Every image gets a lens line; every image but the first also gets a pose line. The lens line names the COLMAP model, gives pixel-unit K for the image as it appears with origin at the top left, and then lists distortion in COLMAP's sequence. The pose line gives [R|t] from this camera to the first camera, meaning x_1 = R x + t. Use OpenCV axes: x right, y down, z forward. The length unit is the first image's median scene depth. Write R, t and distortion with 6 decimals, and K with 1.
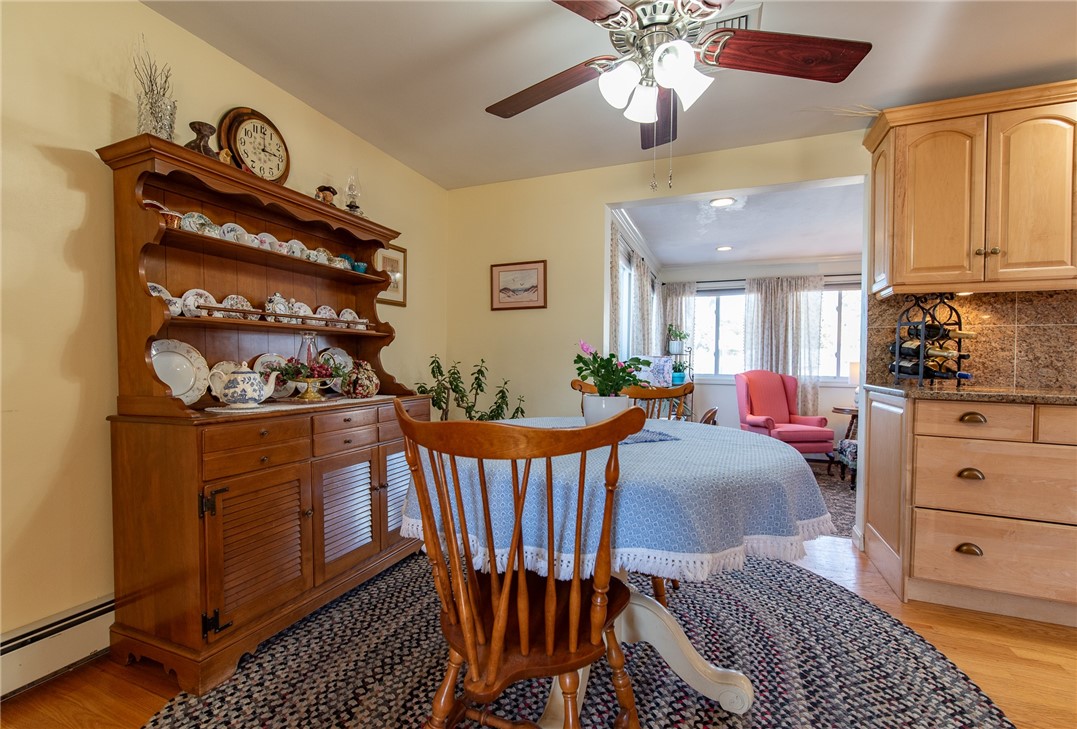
lens RADIAL K [[470.8, 0, 531.6], [0, 470.8, 367.6], [0, 0, 1]] dist [0.000524, 0.000220]
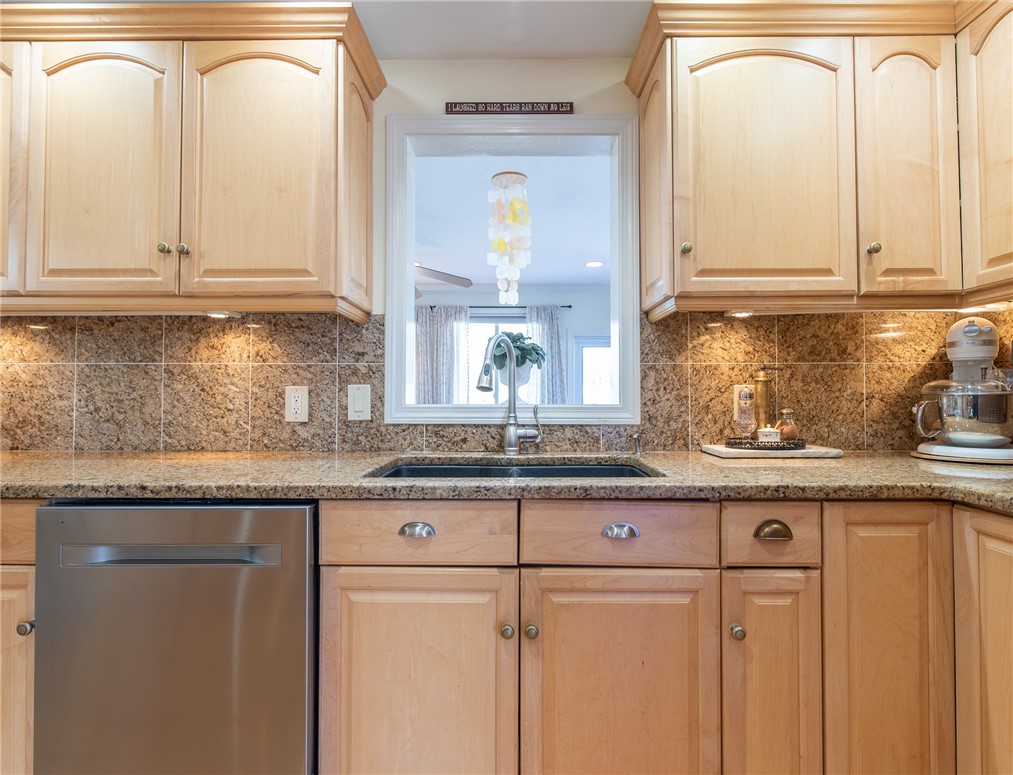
lens RADIAL K [[505.6, 0, 506.5], [0, 505.6, 387.5], [0, 0, 1]] dist [0.001102, -0.000272]
pose [[0.925345, -0.003636, 0.379109, 1.338469], [0.016989, 0.999347, -0.031884, -0.017627], [-0.378746, 0.035944, 0.924803, 0.046560]]
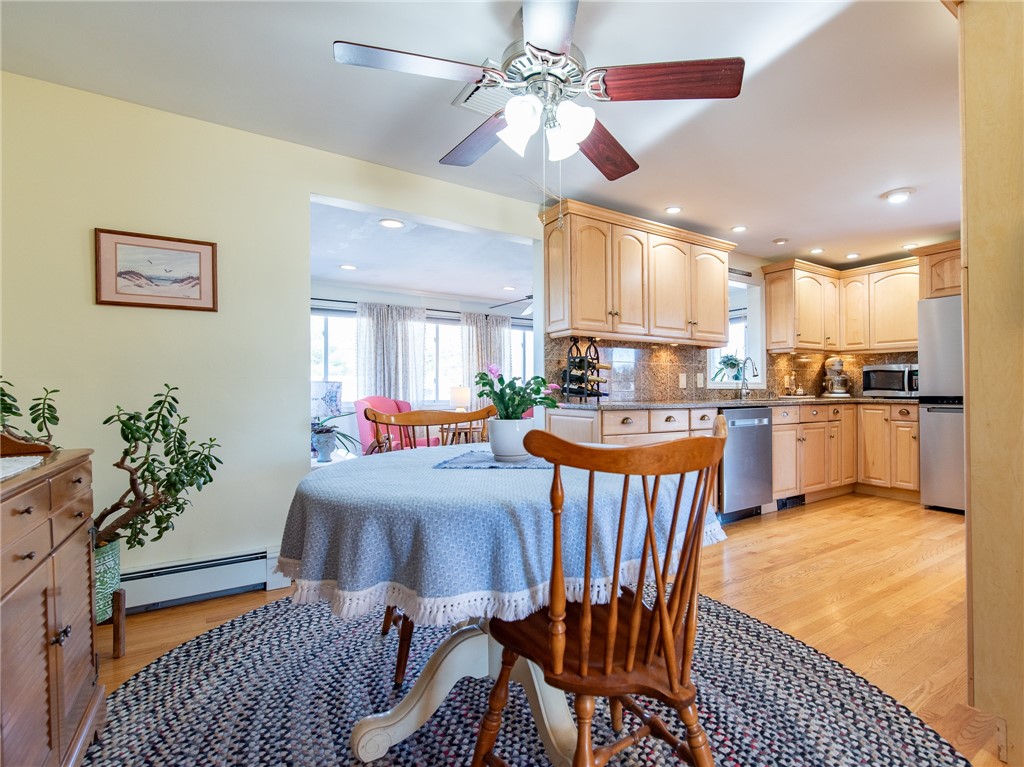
lens RADIAL K [[495.8, 0, 573.8], [0, 495.8, 384.7], [0, 0, 1]] dist [-0.001279, -0.000391]
pose [[0.536401, -0.003719, 0.843955, -0.430545], [0.021688, 0.999721, -0.009380, 0.000411], [-0.843685, 0.023335, 0.536332, 0.225990]]
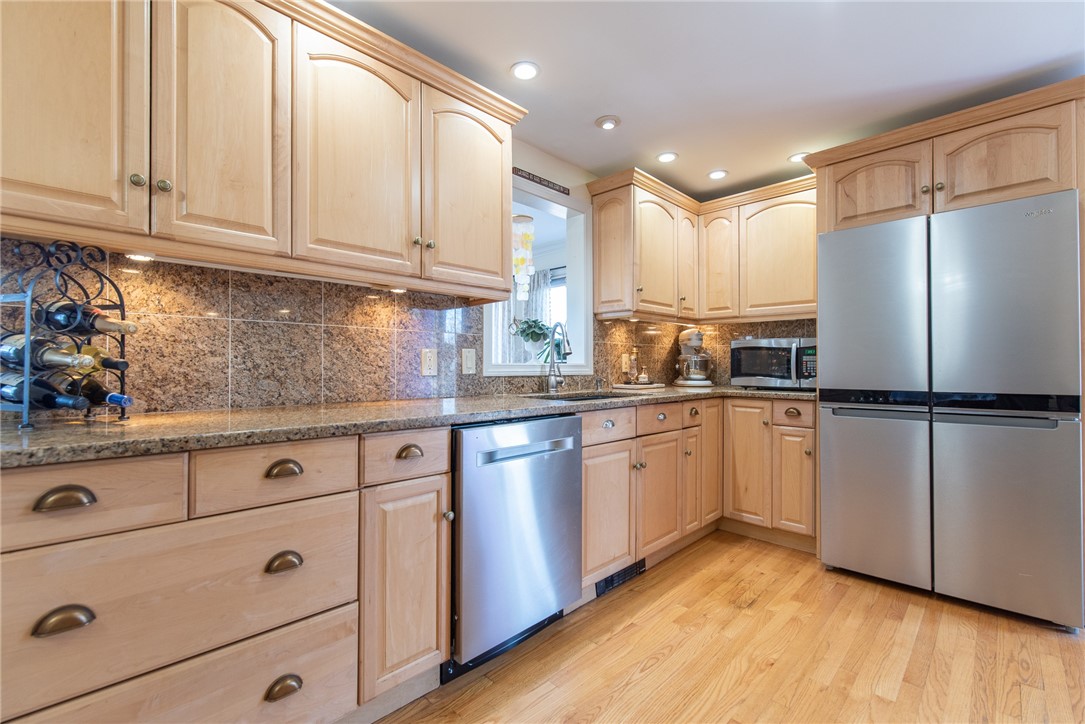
lens RADIAL K [[464.9, 0, 541.8], [0, 464.9, 363.2], [0, 0, 1]] dist [0.001051, -0.000236]
pose [[0.377659, -0.005239, 0.925930, 0.565500], [0.018412, 0.999829, -0.001853, -0.014780], [-0.925762, 0.017748, 0.377690, 0.316016]]
